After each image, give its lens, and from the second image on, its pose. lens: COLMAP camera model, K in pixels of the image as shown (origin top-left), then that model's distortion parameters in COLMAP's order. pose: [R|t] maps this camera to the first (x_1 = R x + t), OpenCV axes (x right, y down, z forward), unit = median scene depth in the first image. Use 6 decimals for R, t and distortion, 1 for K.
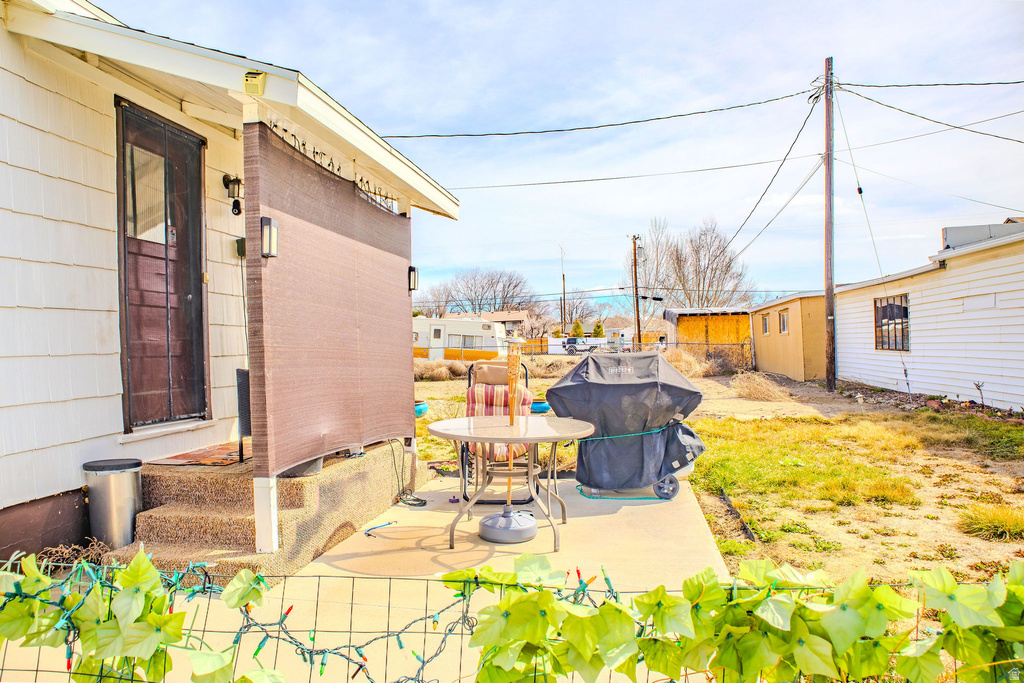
lens RADIAL K [[732.2, 0, 512.0], [0, 732.2, 341.5], [0, 0, 1]] dist [-0.053506, 0.003594]
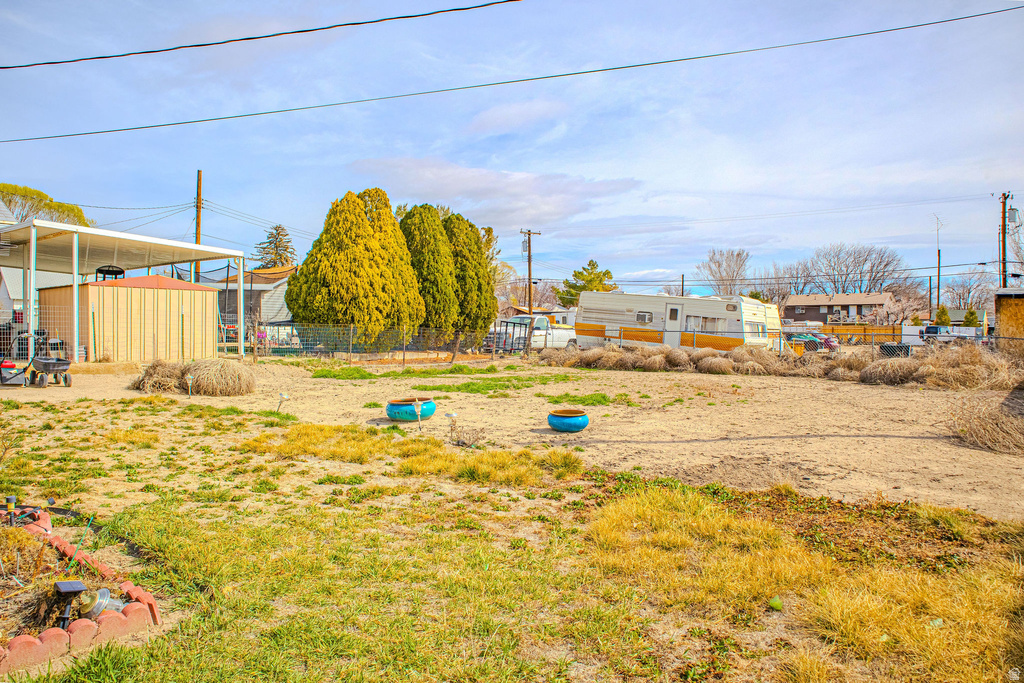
lens RADIAL K [[732.2, 0, 512.0], [0, 732.2, 341.5], [0, 0, 1]] dist [-0.053506, 0.003594]
pose [[0.878417, 0.042660, -0.475987, 0.077215], [-0.030157, 0.998971, 0.033878, -0.001356], [0.476942, -0.015405, 0.878800, 0.103056]]
